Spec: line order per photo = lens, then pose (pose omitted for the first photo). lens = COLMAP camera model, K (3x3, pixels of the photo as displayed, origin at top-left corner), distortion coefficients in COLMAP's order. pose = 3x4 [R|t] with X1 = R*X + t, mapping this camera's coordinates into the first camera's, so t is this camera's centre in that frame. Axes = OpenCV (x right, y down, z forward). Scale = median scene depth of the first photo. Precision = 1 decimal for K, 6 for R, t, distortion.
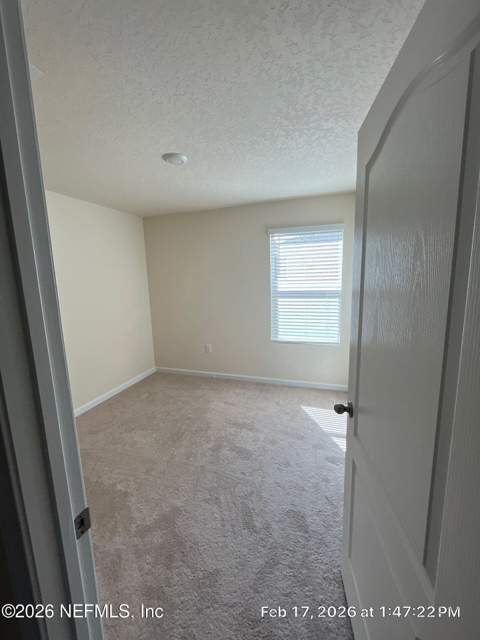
lens RADIAL K [[260.6, 0, 240.0], [0, 260.6, 320.0], [0, 0, 1]] dist [0.000439, -0.000172]
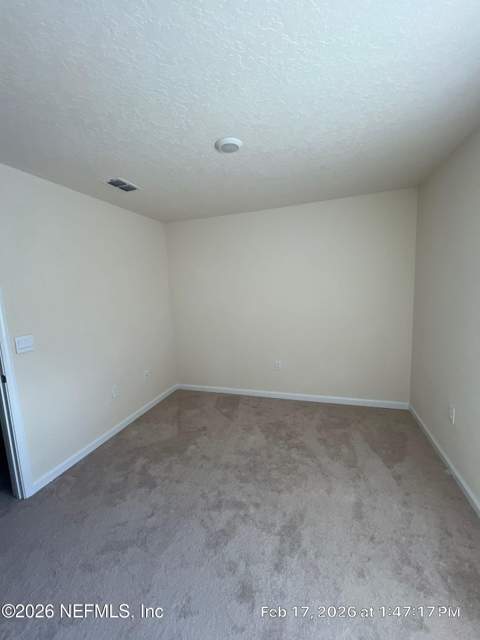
lens RADIAL K [[260.6, 0, 240.0], [0, 260.6, 320.0], [0, 0, 1]] dist [0.000439, -0.000172]
pose [[-0.005703, 0.161788, -0.986809, 0.469954], [-0.111721, 0.980544, 0.161407, -0.140637], [0.993723, 0.111168, 0.012483, 0.764412]]
